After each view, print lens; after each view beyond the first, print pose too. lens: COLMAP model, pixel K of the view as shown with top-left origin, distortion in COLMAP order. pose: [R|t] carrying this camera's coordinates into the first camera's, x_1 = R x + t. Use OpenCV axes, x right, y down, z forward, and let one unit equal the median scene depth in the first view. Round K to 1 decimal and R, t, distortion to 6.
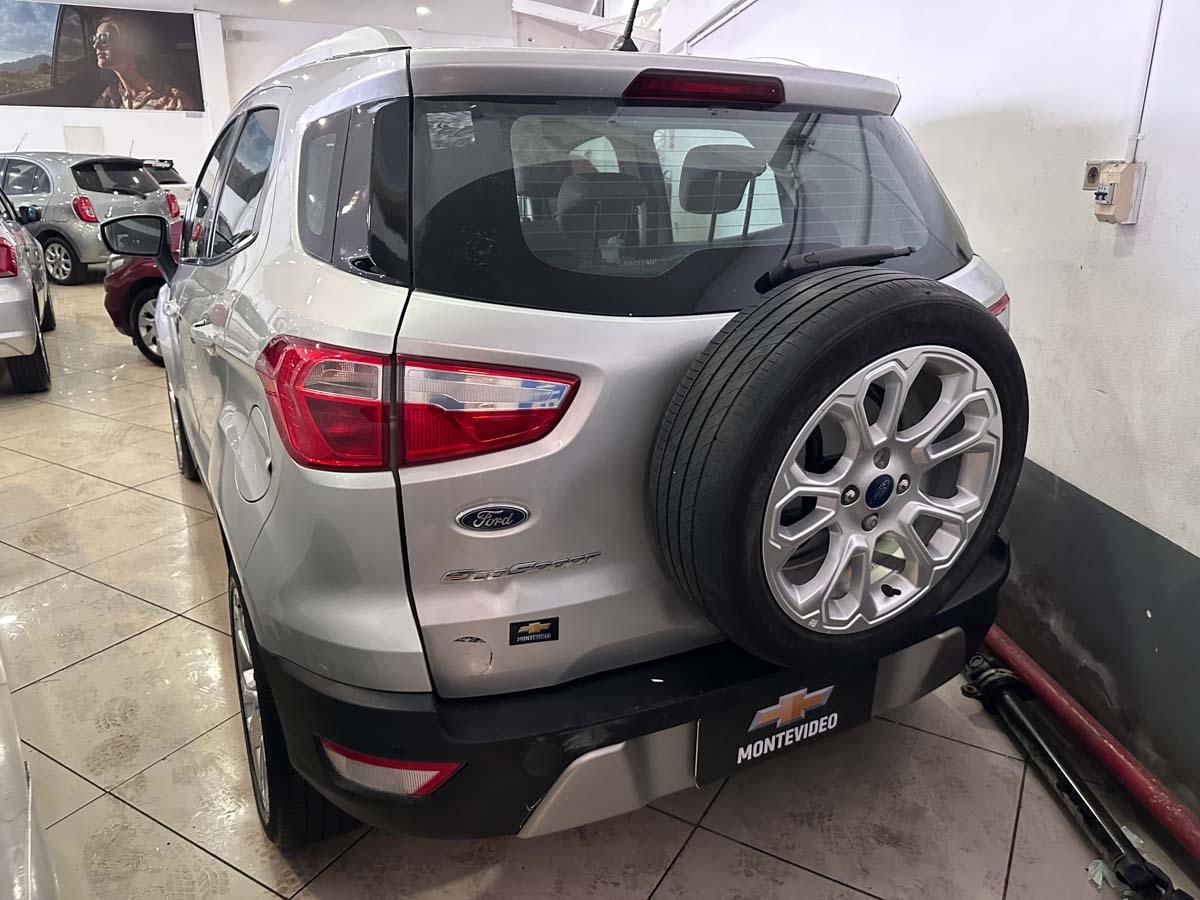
lens RADIAL K [[861.6, 0, 600.5], [0, 861.6, 443.4], [0, 0, 1]] dist [0.026724, -0.021228]
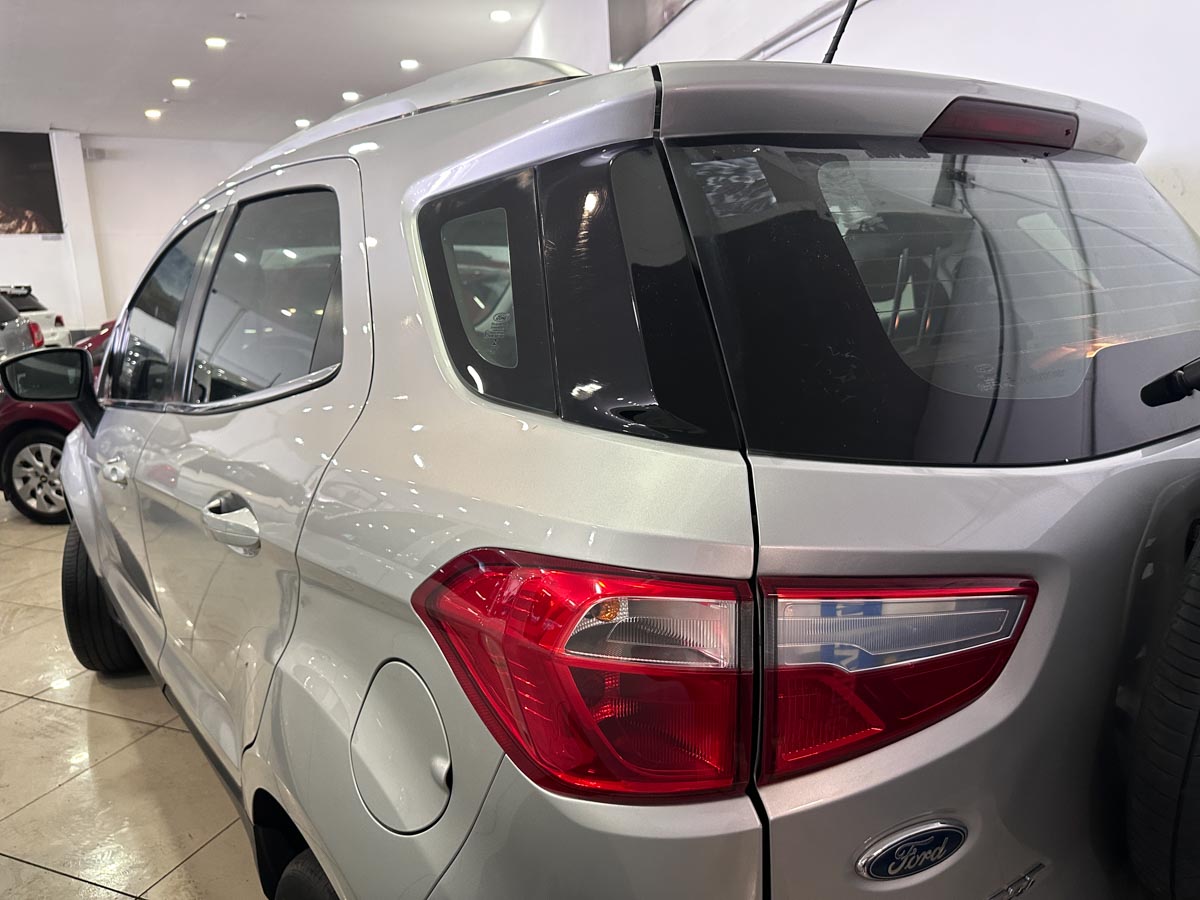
lens RADIAL K [[861.6, 0, 600.1], [0, 861.6, 451.1], [0, 0, 1]] dist [0.026724, -0.021228]
pose [[0.988045, -0.074617, 0.134903, -0.304286], [0.088216, 0.991288, -0.097807, -0.105162], [-0.126430, 0.108539, 0.986020, 0.359670]]
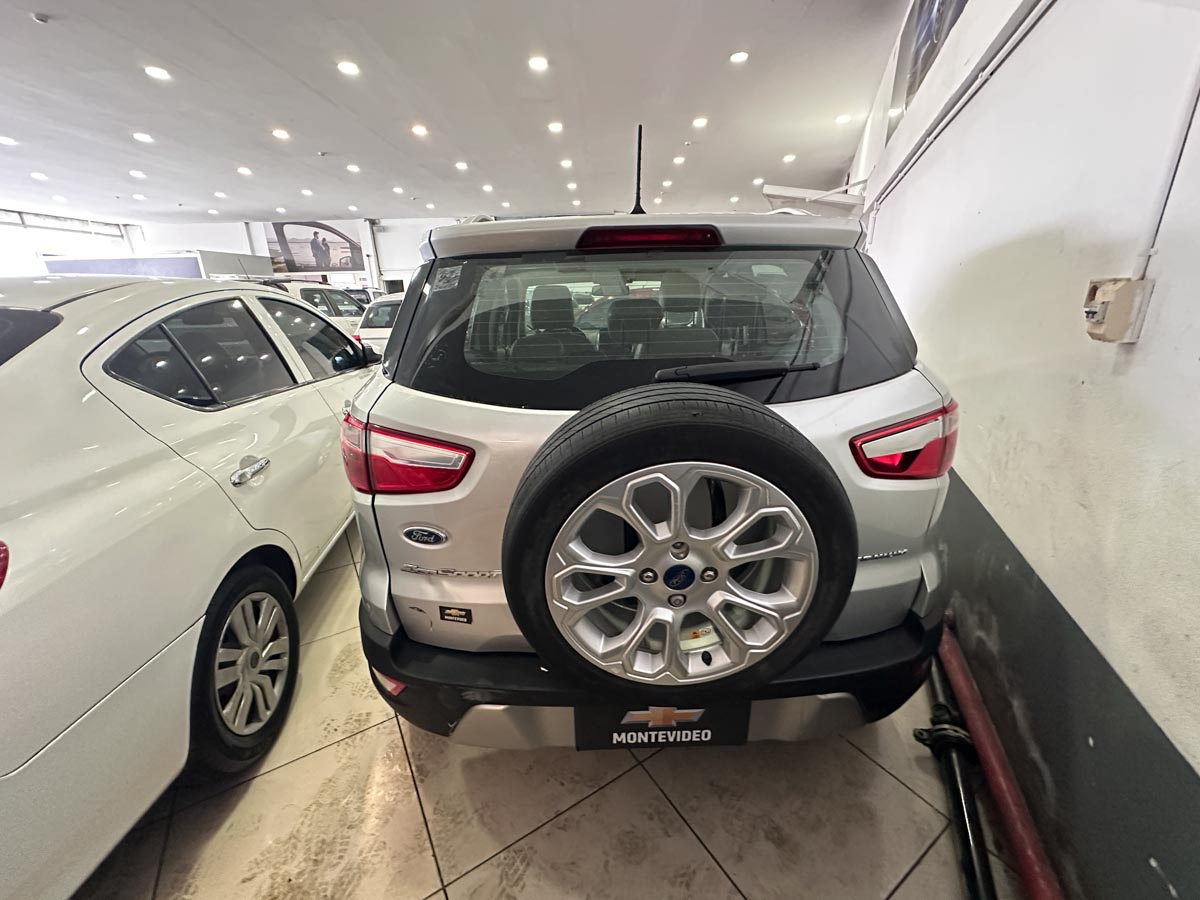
lens RADIAL K [[480.2, 0, 607.1], [0, 480.2, 450.7], [0, 0, 1]] dist [0.009478, 0.000878]
pose [[0.889892, 0.119223, -0.440317, 0.411003], [-0.114295, 0.992727, 0.037804, -0.103976], [0.441622, 0.016684, 0.897046, 0.307181]]
